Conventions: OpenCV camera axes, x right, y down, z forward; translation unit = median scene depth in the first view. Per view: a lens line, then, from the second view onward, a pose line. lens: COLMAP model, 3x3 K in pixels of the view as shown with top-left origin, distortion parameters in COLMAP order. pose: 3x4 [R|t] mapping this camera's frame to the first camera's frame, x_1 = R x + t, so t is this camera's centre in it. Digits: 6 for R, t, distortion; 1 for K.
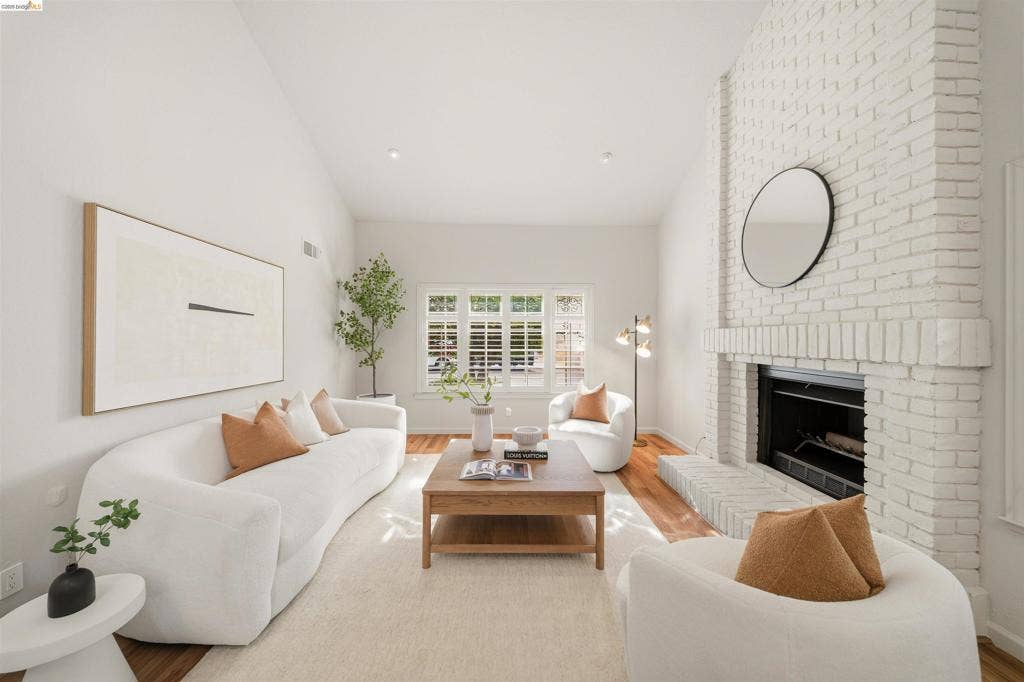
lens RADIAL K [[362.4, 0, 507.1], [0, 362.4, 337.0], [0, 0, 1]] dist [-0.001597, -0.000328]
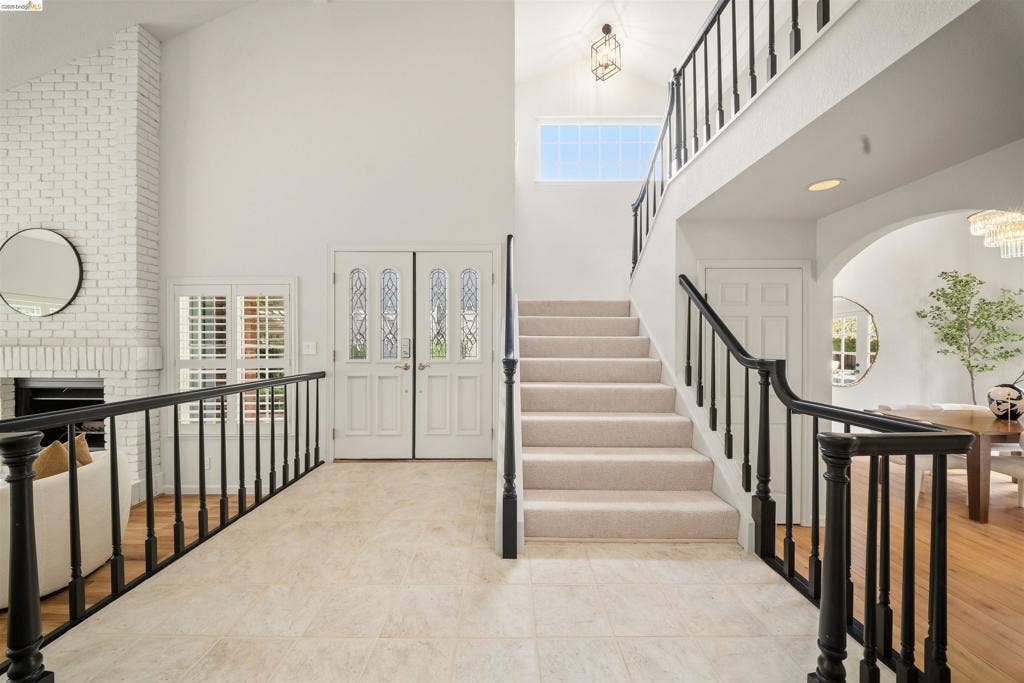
lens RADIAL K [[360.2, 0, 510.7], [0, 360.2, 344.3], [0, 0, 1]] dist [0.010054, -0.005052]
pose [[0.021401, -0.006793, 0.999748, -0.425840], [-0.005572, 0.999961, 0.006913, -0.049532], [-0.999755, -0.005719, 0.021363, -0.610650]]
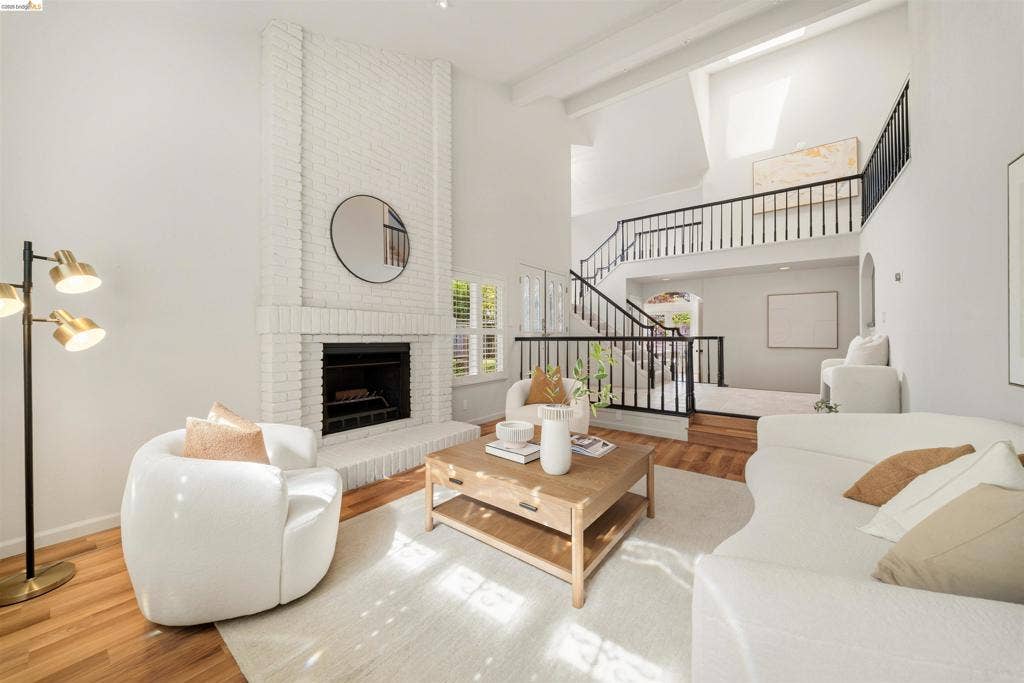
lens RADIAL K [[362.4, 0, 507.1], [0, 362.4, 337.5], [0, 0, 1]] dist [-0.001597, -0.000328]
pose [[-0.785773, -0.001597, 0.618513, -0.385959], [-0.004497, 0.999985, -0.003131, 0.055467], [-0.618498, -0.005242, -0.785769, 1.488149]]
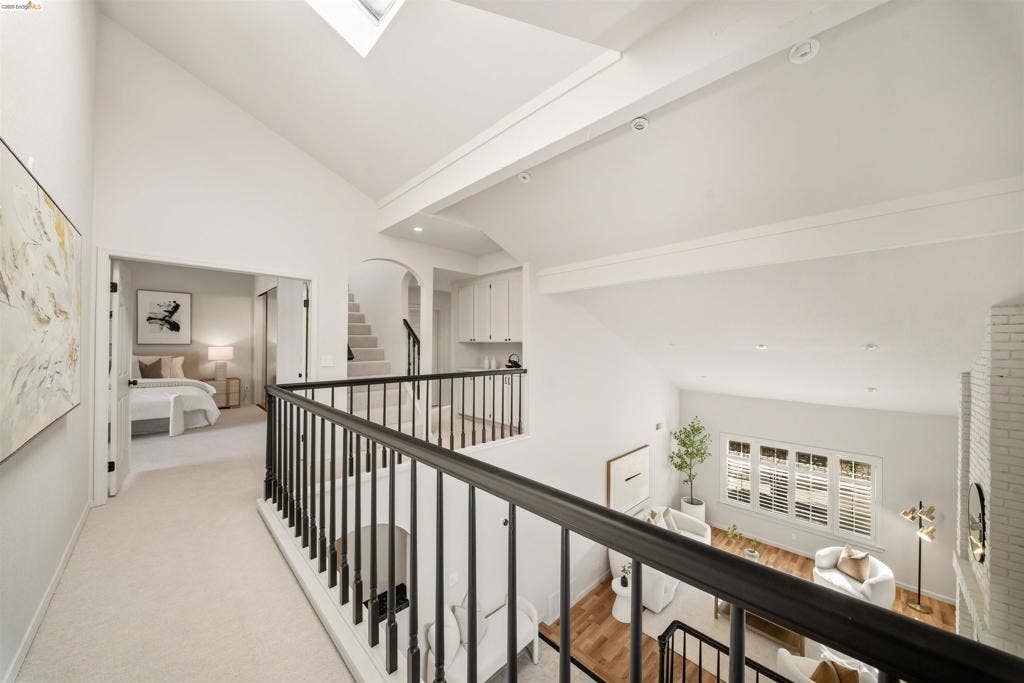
lens RADIAL K [[360.2, 0, 510.7], [0, 360.2, 344.3], [0, 0, 1]] dist [0.010054, -0.005052]
pose [[0.692803, 0.000355, -0.721127, 0.410413], [0.001957, 0.999995, 0.002371, -0.872152], [0.721124, -0.003054, 0.692799, -1.207848]]
